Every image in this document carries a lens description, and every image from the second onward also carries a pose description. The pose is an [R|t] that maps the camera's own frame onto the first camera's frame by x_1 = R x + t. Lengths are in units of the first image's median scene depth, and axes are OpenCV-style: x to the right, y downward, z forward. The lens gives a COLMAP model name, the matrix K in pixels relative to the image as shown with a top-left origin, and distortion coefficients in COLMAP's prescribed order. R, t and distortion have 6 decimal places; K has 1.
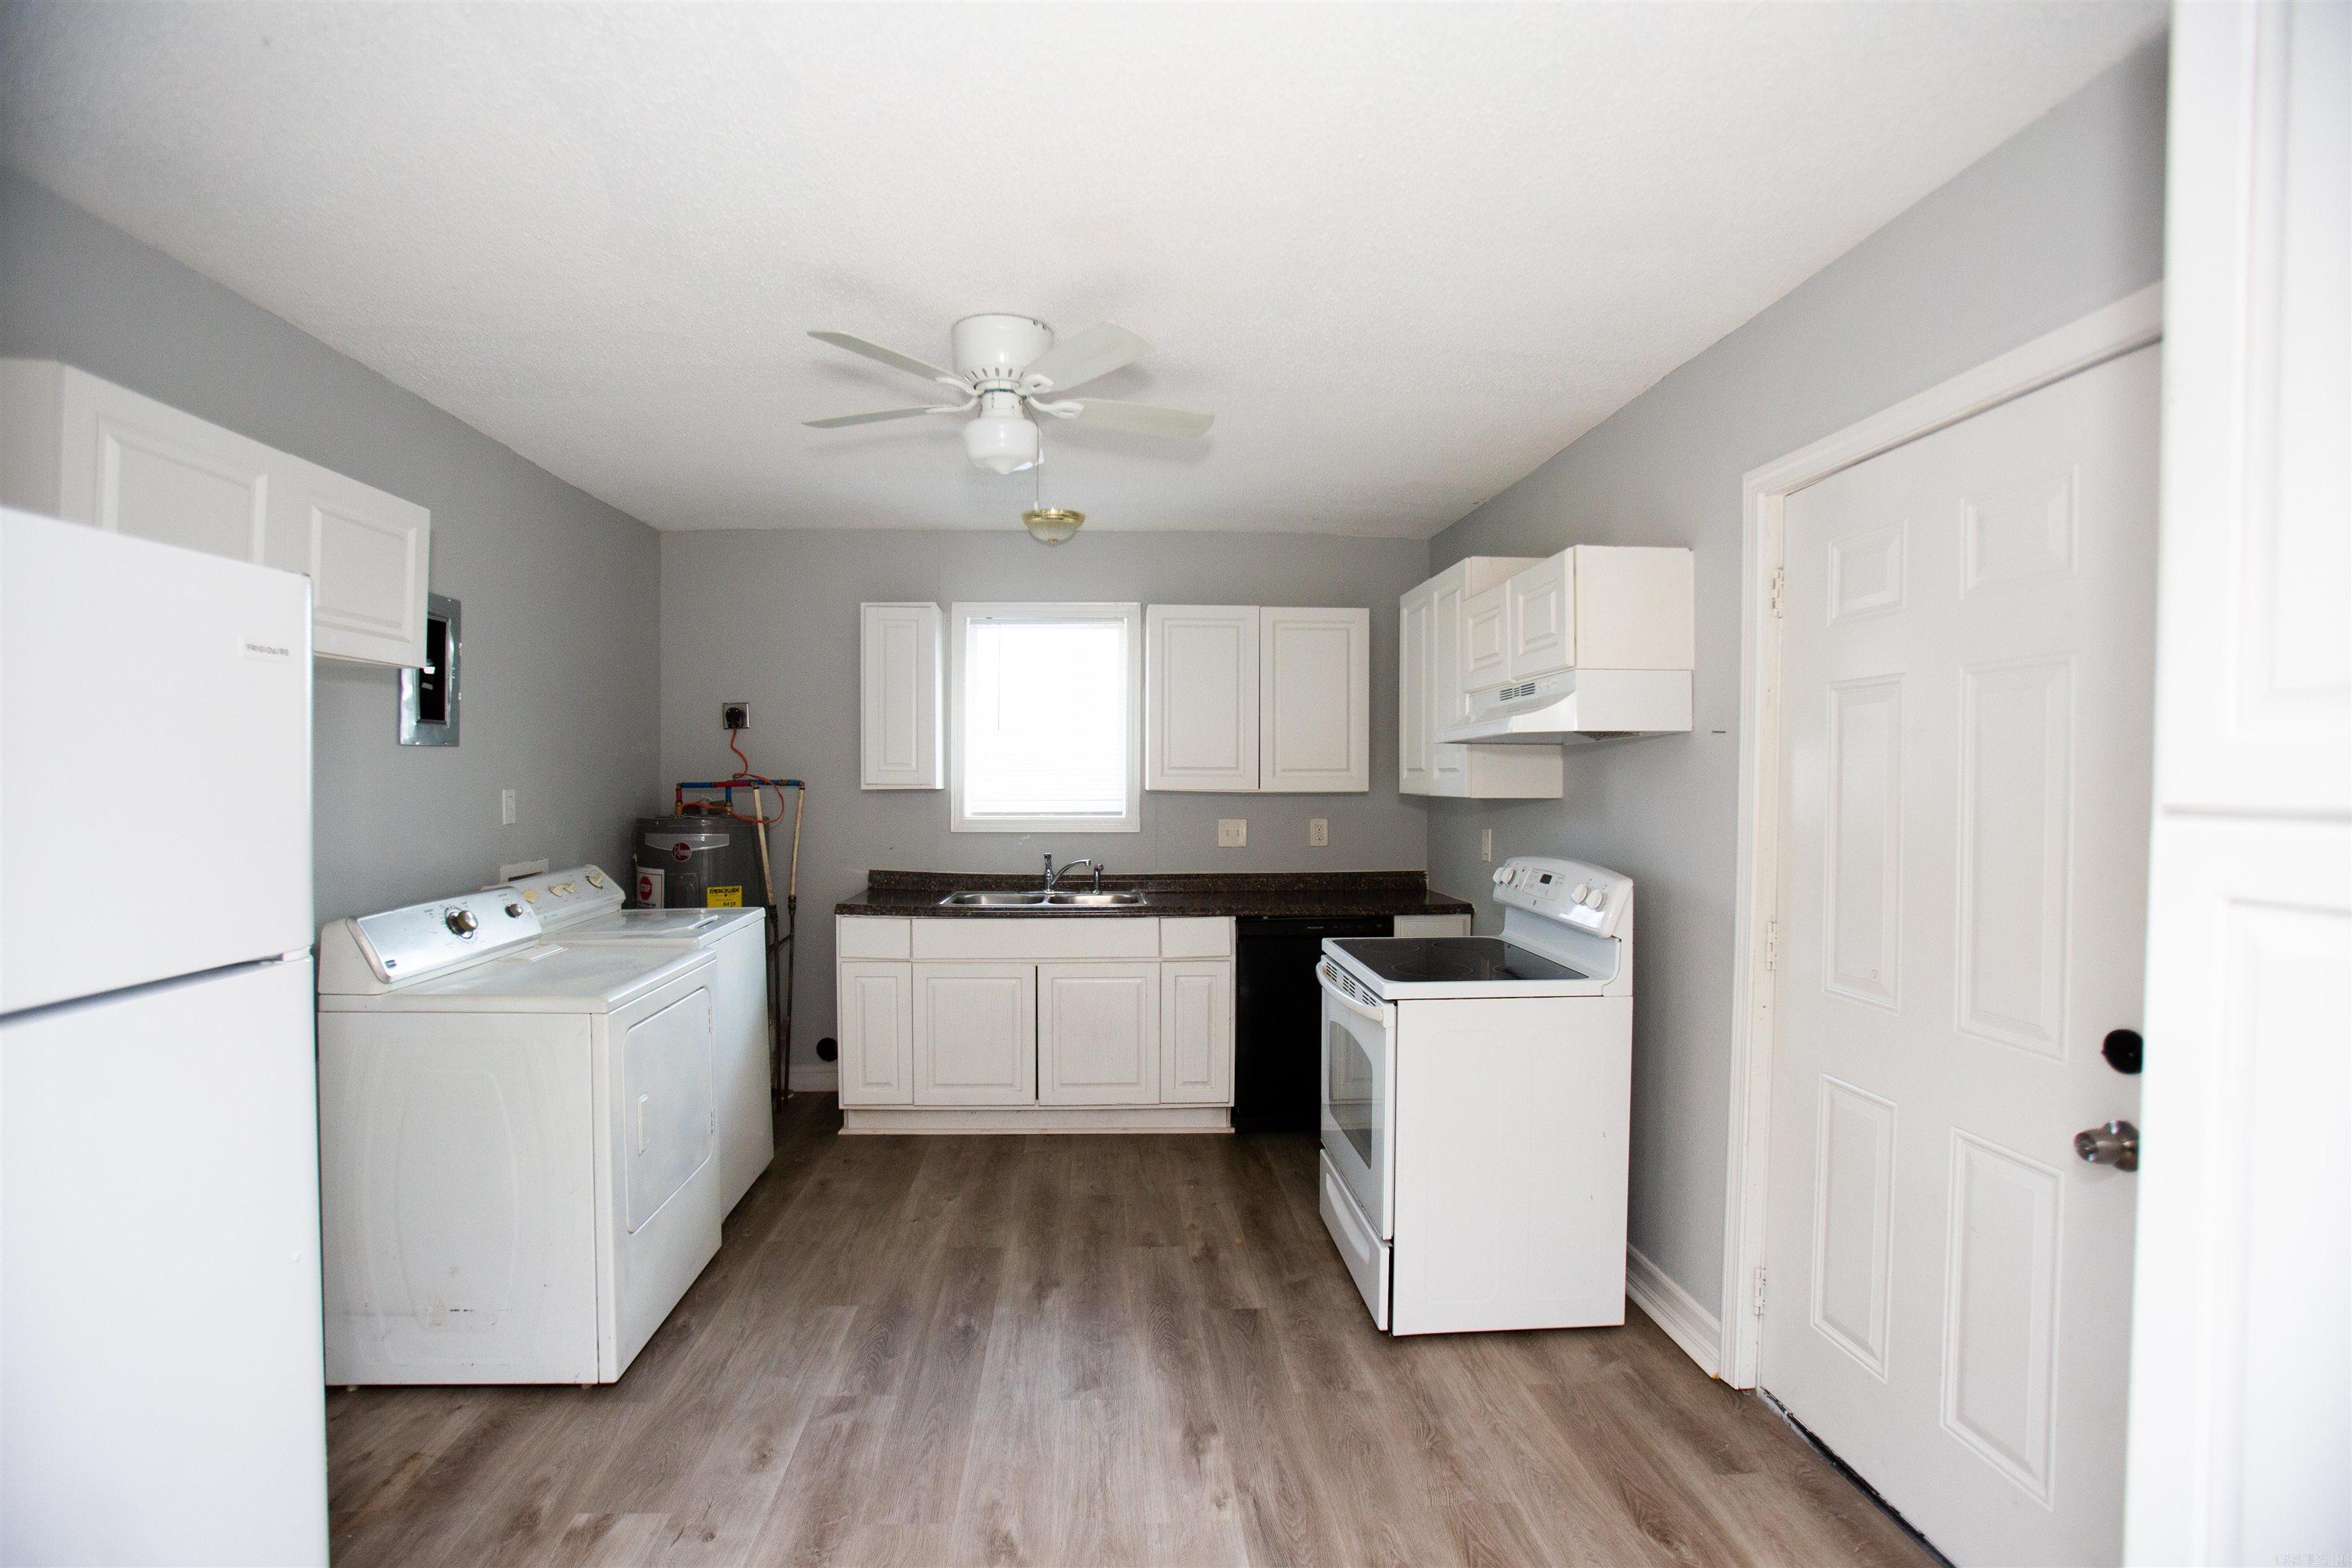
lens RADIAL K [[1087.7, 0, 1150.3], [0, 1087.7, 797.3], [0, 0, 1]] dist [-0.080171, 0.038051]
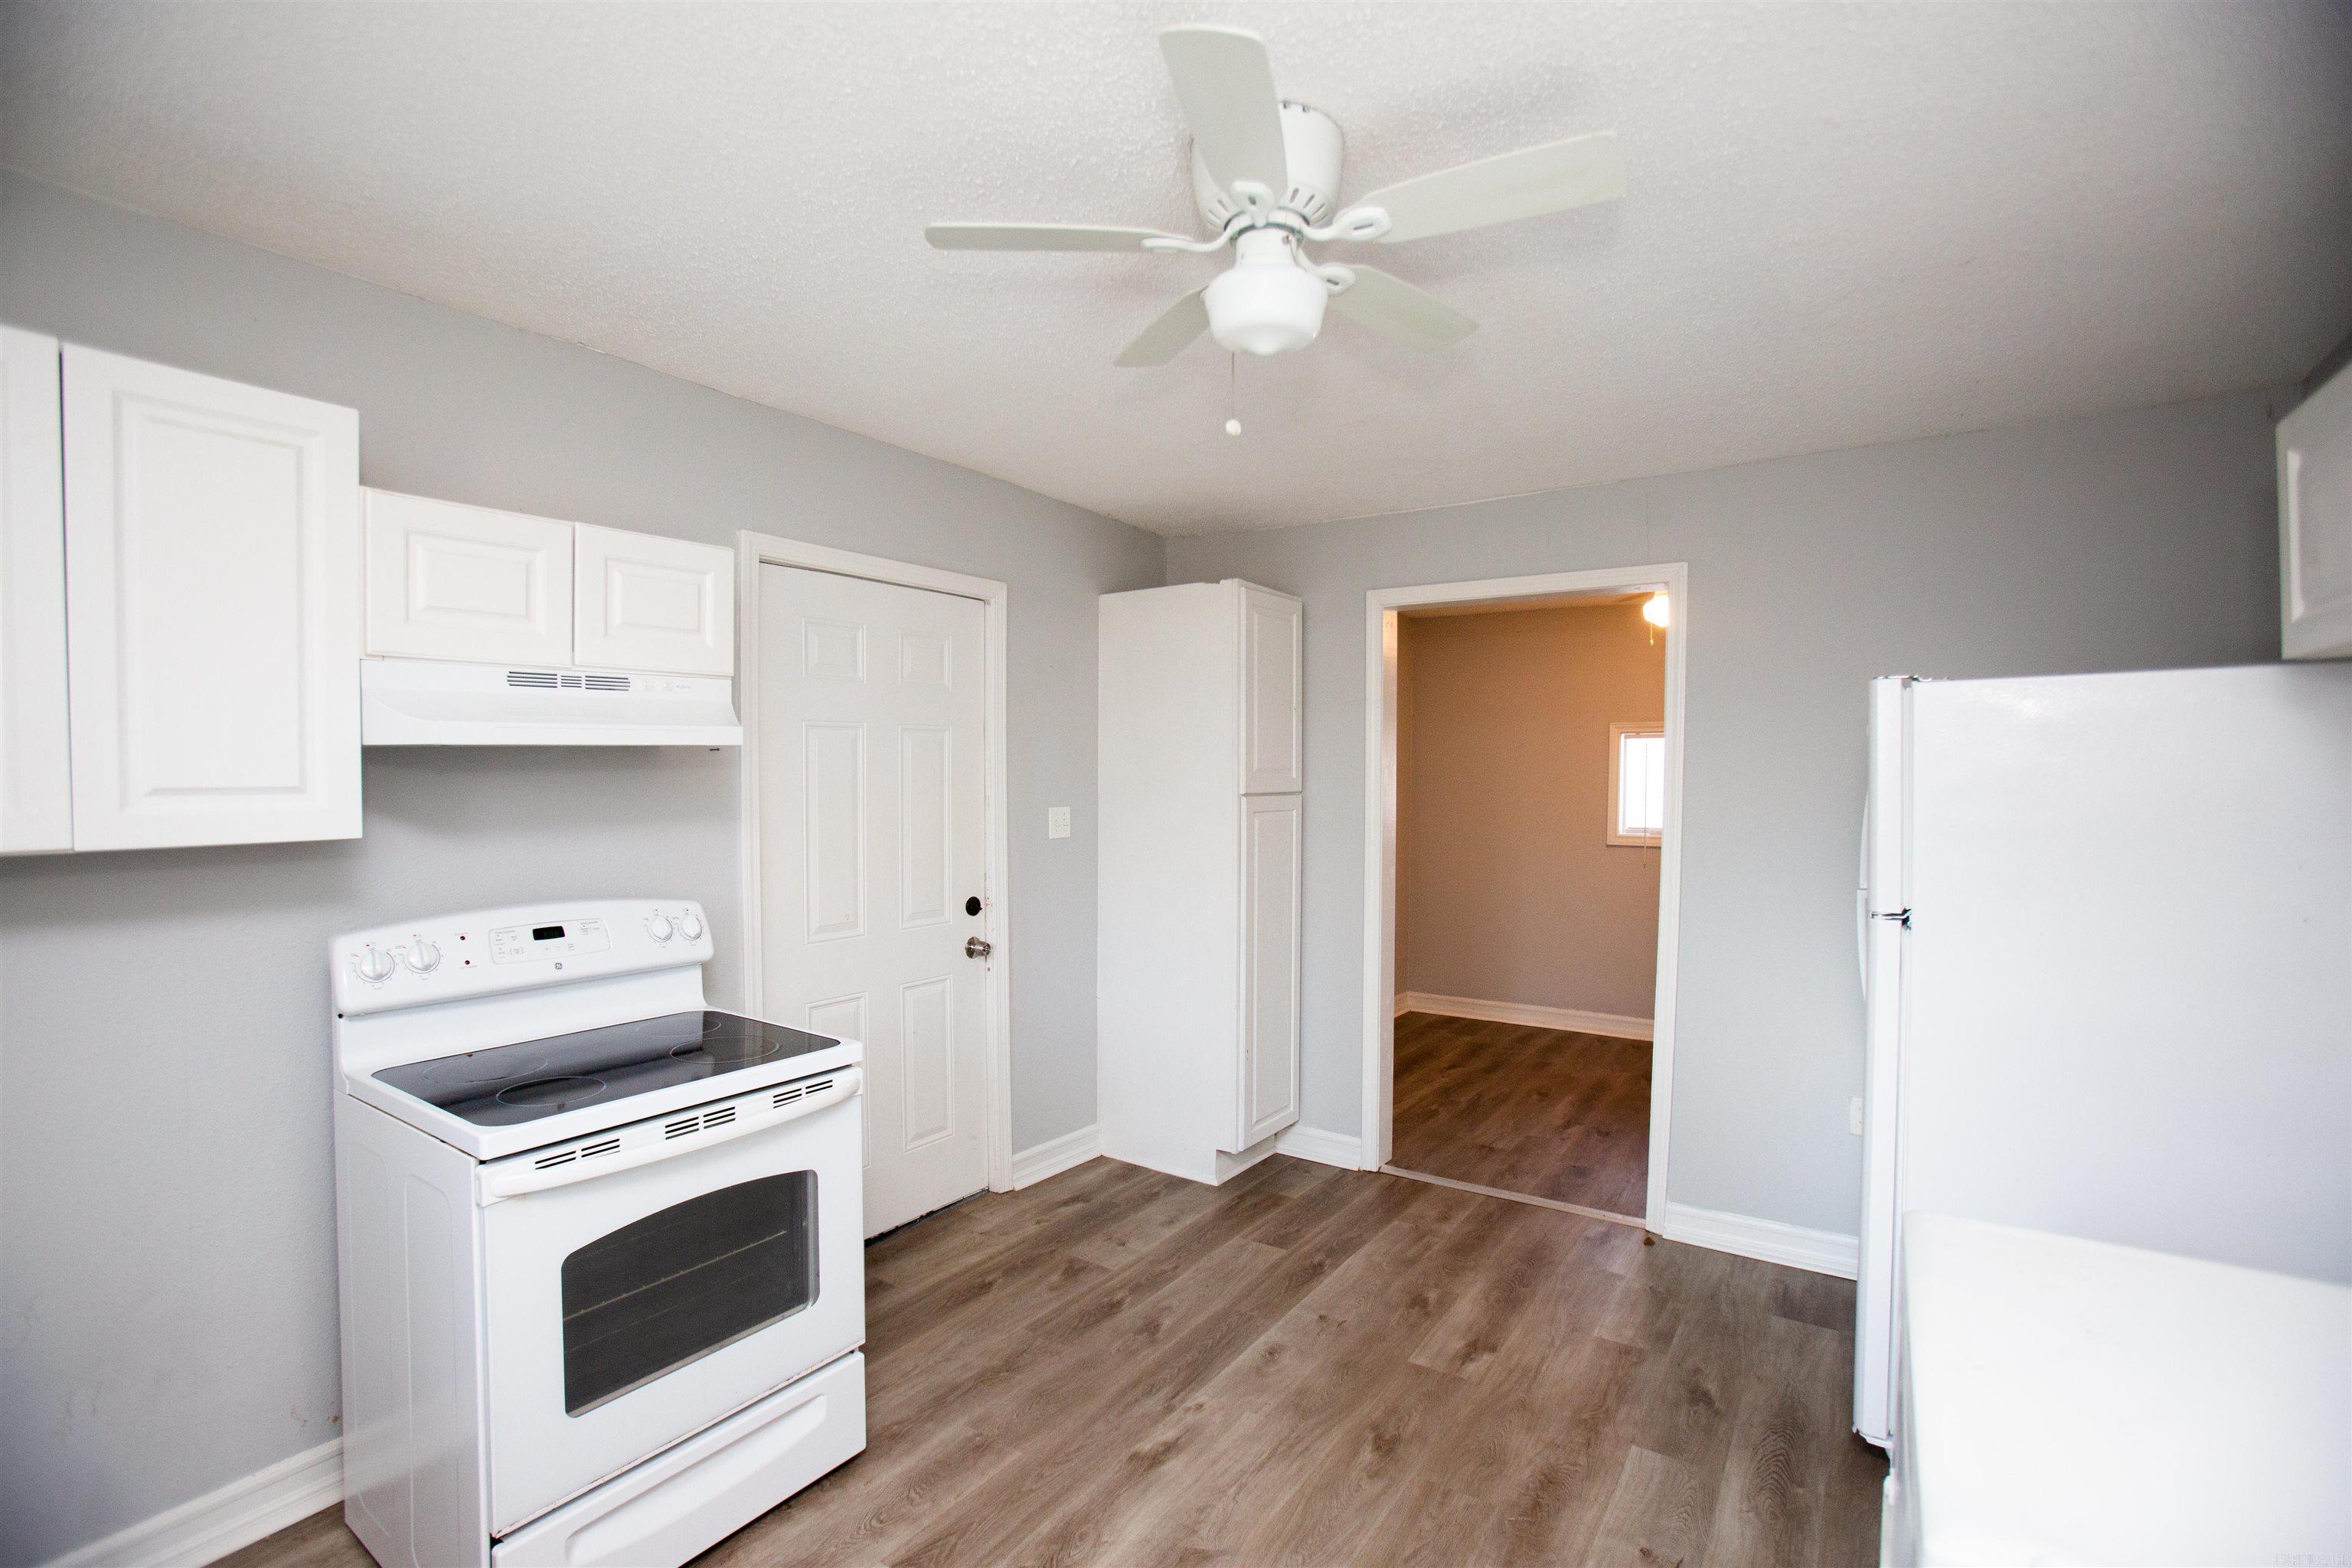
lens RADIAL K [[1087.7, 0, 1150.3], [0, 1087.7, 797.3], [0, 0, 1]] dist [-0.080171, 0.038051]
pose [[-0.791231, -0.022171, 0.611115, -0.300862], [0.005182, 0.999064, 0.042955, -0.034833], [-0.611495, 0.037154, -0.790376, 0.966482]]
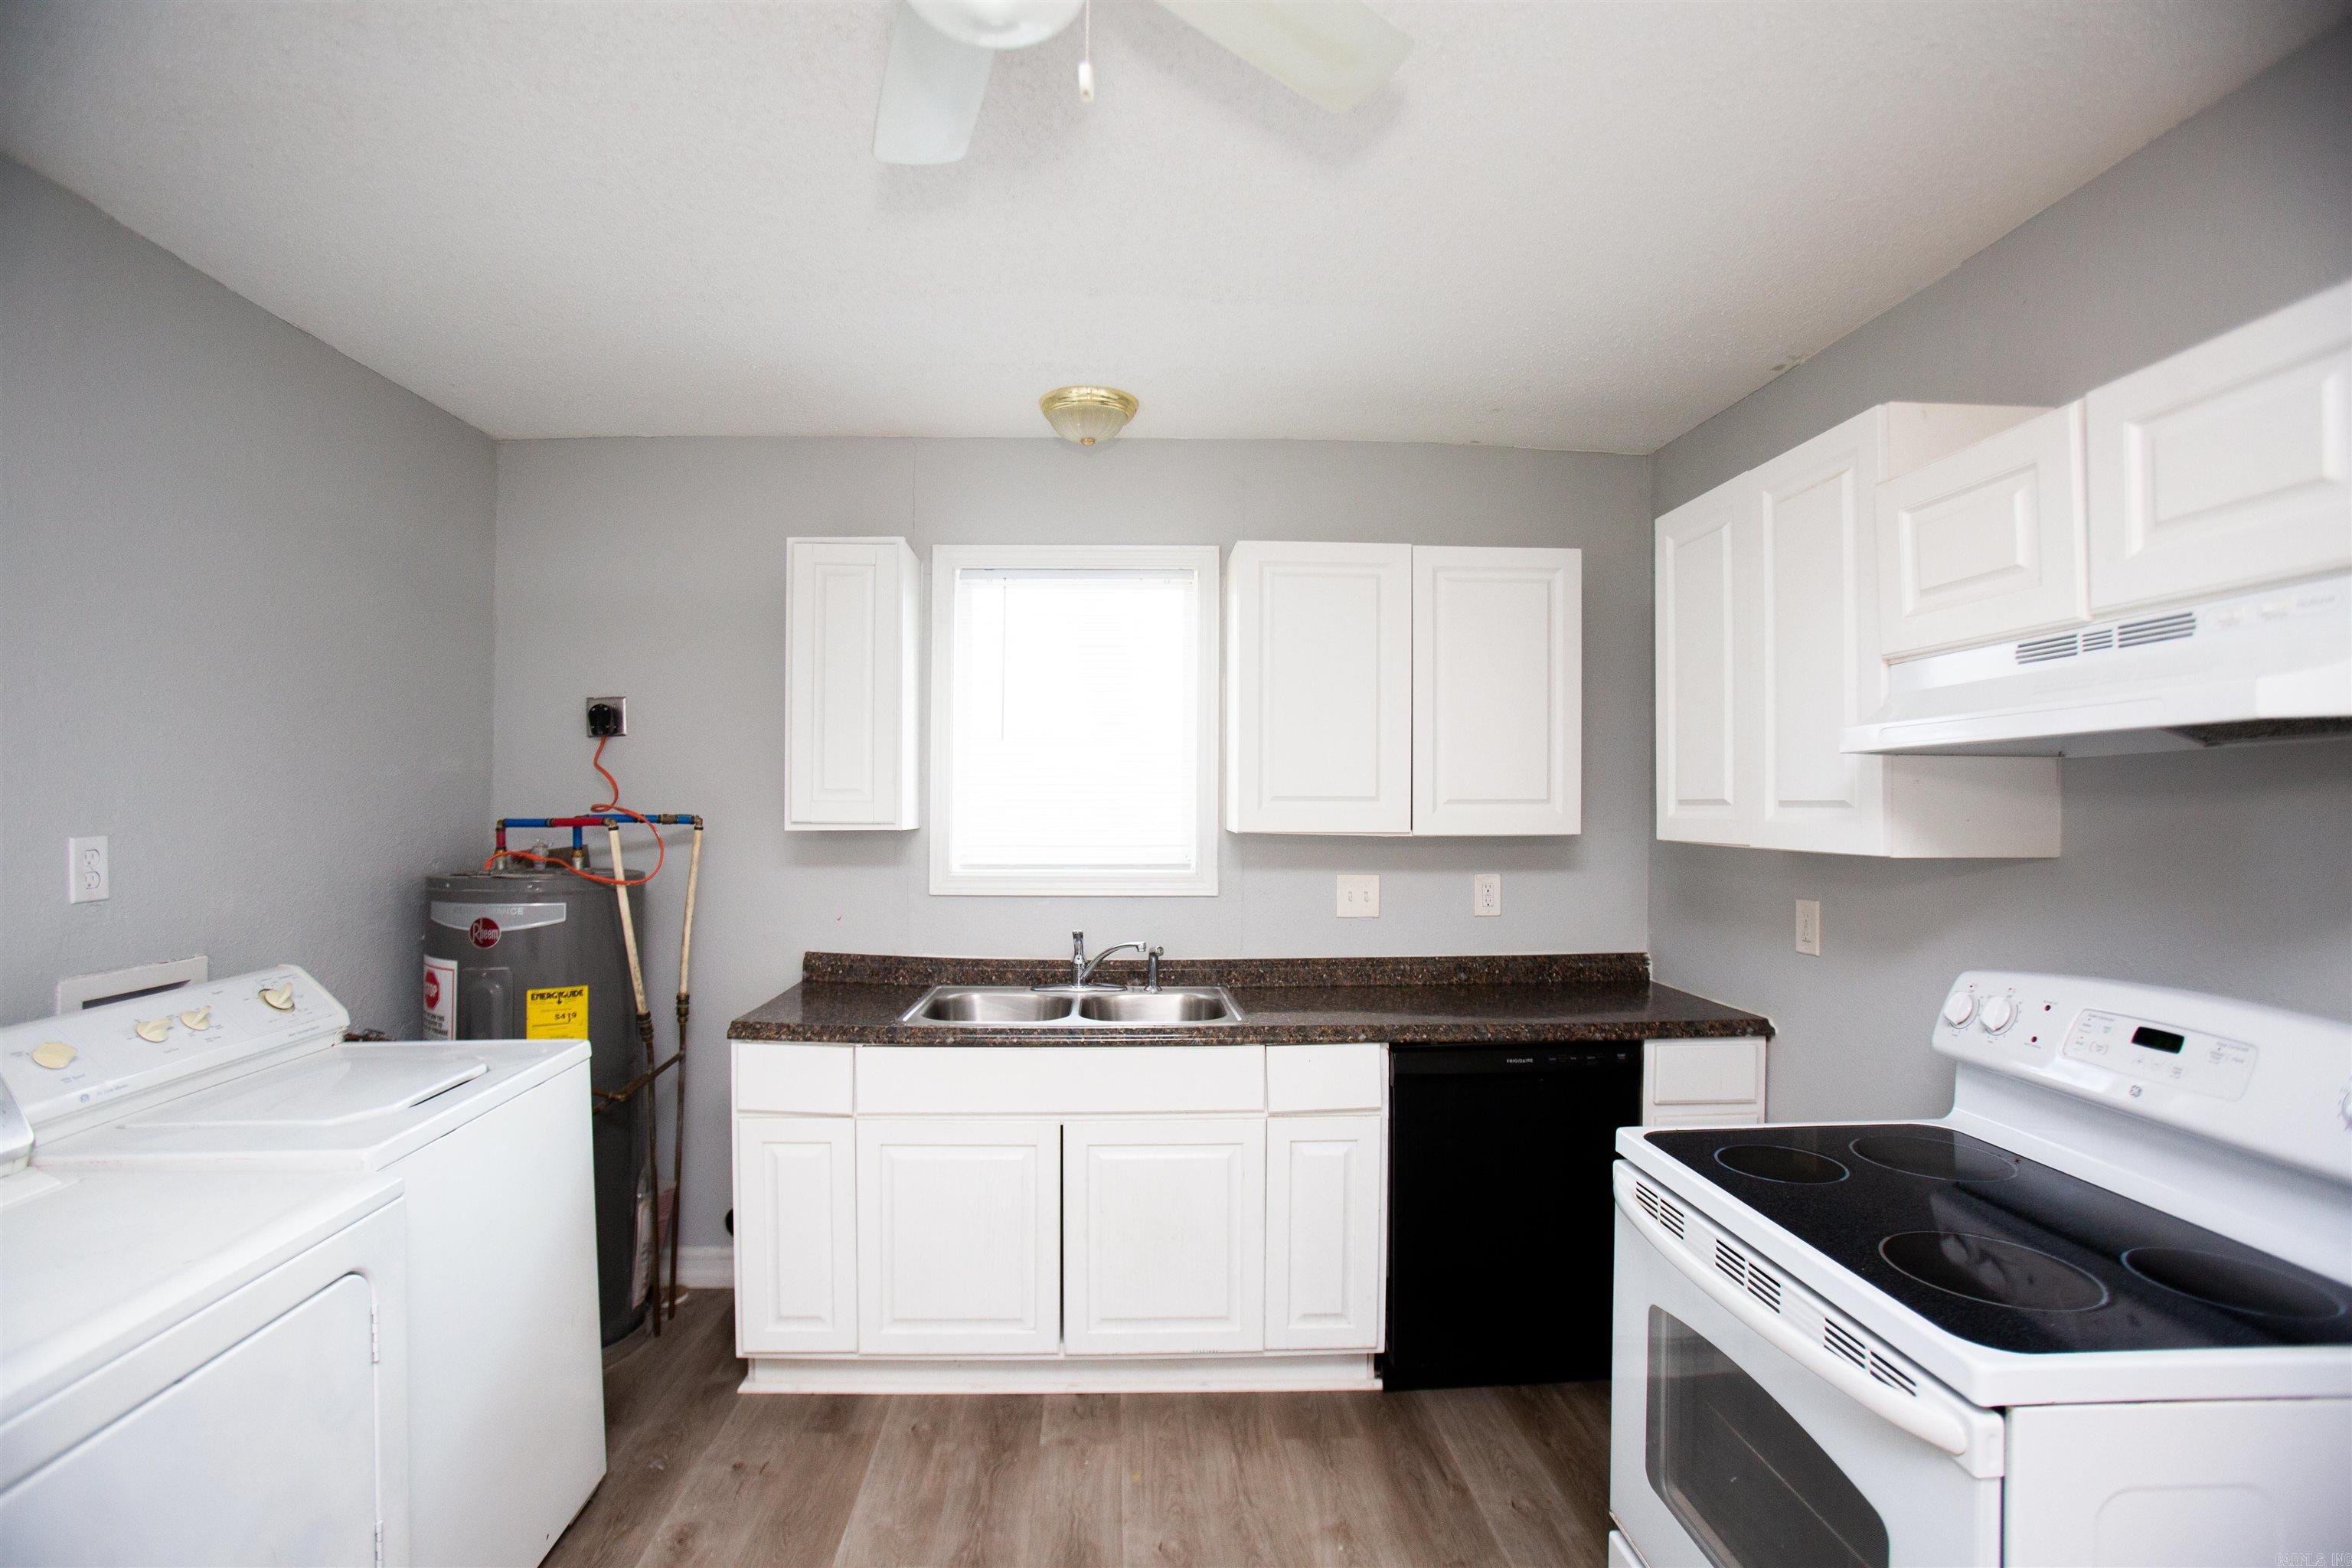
lens RADIAL K [[1087.7, 0, 1150.3], [0, 1087.7, 797.3], [0, 0, 1]] dist [-0.080171, 0.038051]
pose [[0.999903, 0.001907, -0.013800, -0.047293], [-0.002237, 0.999712, -0.023899, -0.012846], [0.013750, 0.023927, 0.999619, 0.393659]]
